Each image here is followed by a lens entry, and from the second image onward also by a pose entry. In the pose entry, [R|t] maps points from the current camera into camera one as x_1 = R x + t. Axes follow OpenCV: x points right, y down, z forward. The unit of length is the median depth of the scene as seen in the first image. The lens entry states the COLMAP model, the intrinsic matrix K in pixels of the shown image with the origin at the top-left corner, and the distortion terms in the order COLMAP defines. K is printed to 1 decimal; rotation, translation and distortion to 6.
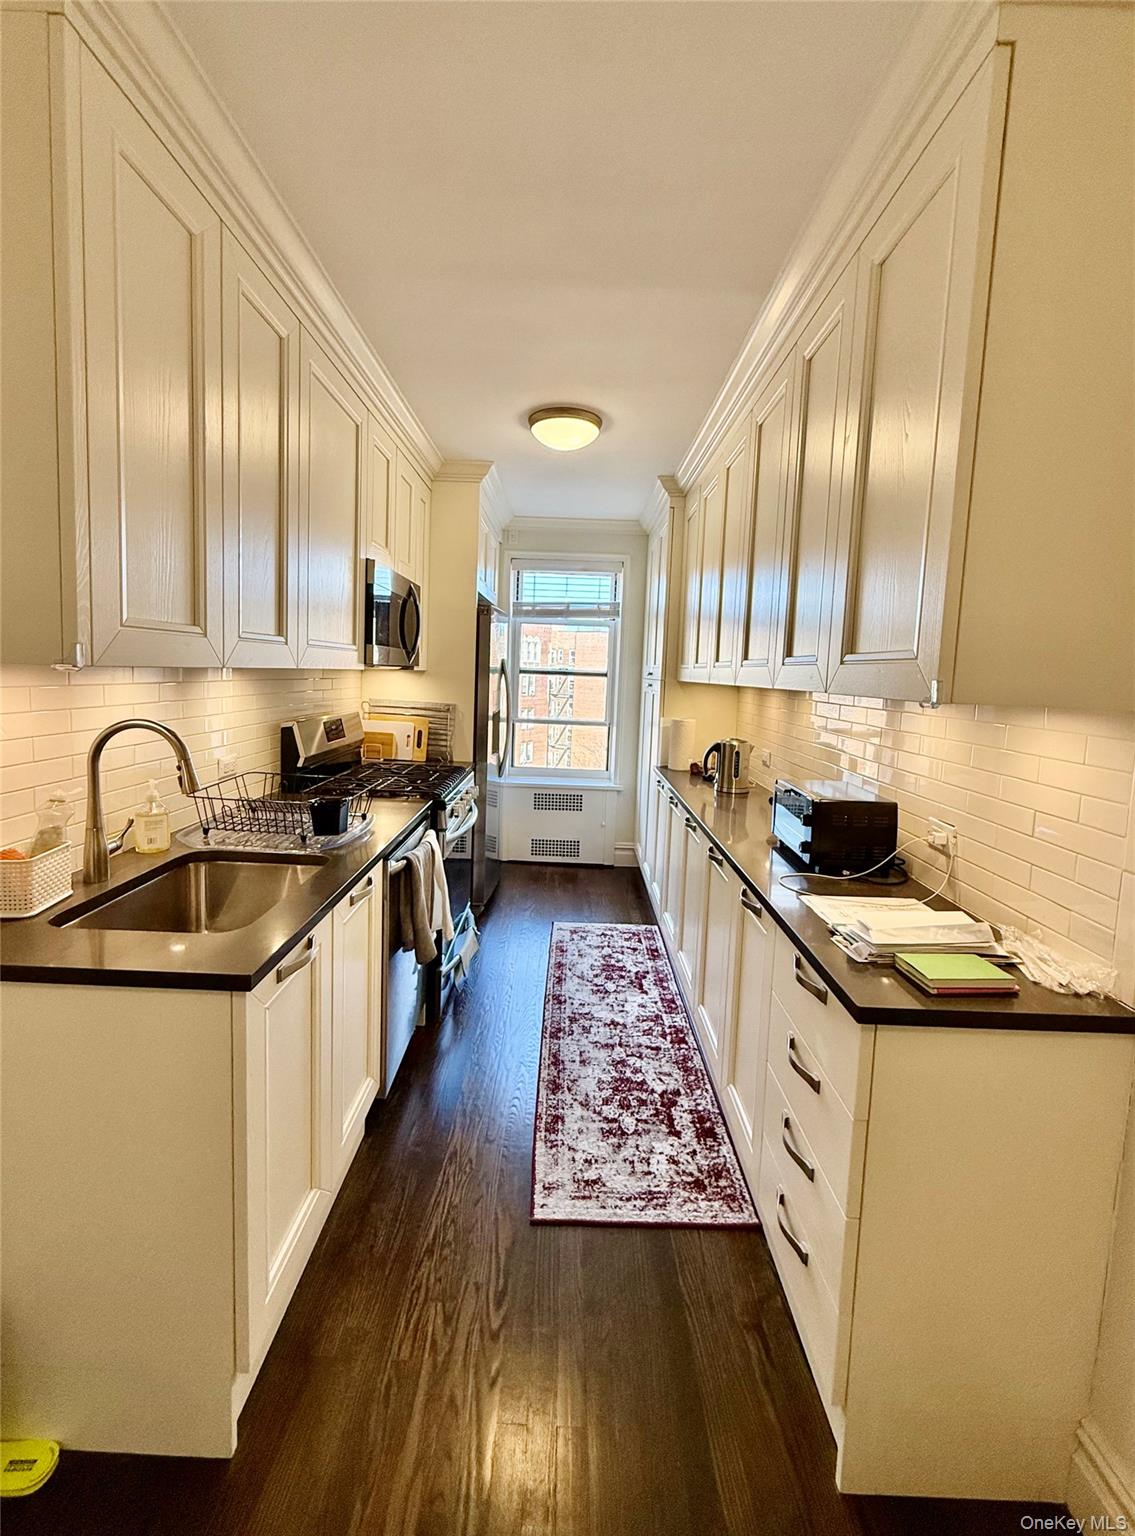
lens RADIAL K [[615.9, 0, 575.4], [0, 615.9, 720.7], [0, 0, 1]] dist [-0.001198, 0.000674]
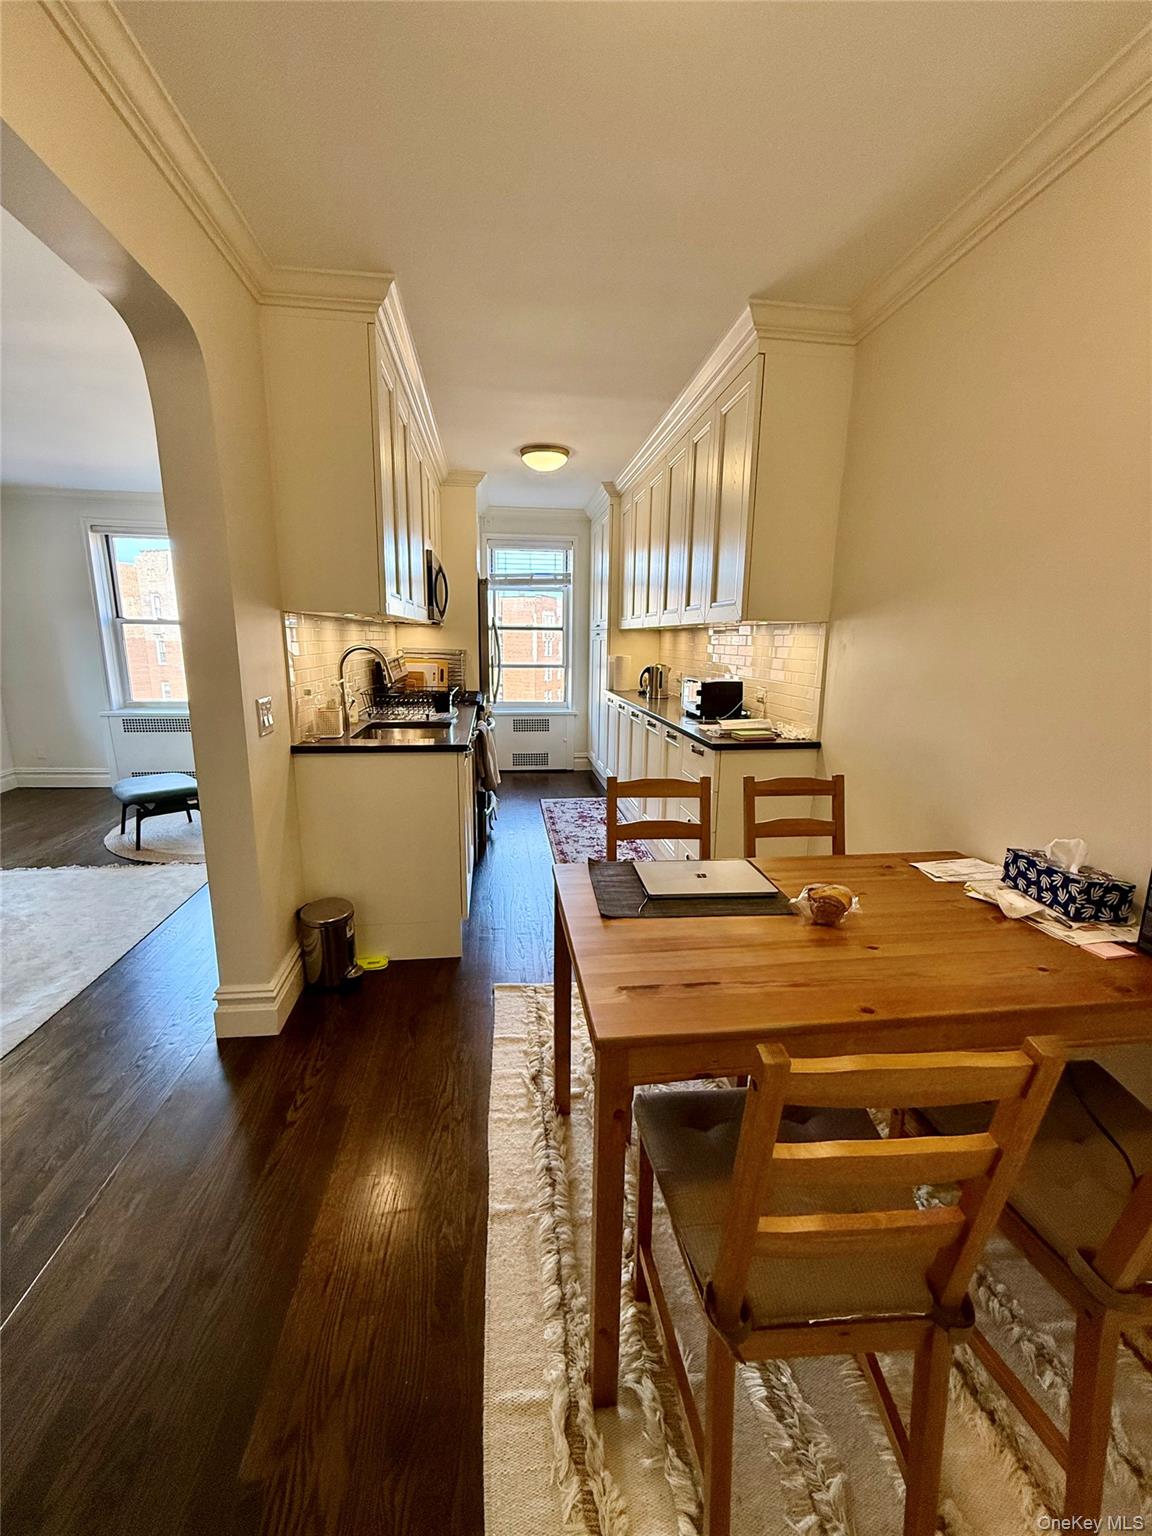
lens RADIAL K [[619.0, 0, 570.3], [0, 619.0, 764.2], [0, 0, 1]] dist [-0.002190, -0.000310]
pose [[0.991825, -0.053261, 0.115956, -0.136431], [0.038866, 0.991640, 0.123043, 0.068166], [-0.121540, -0.117530, 0.985604, -0.468535]]
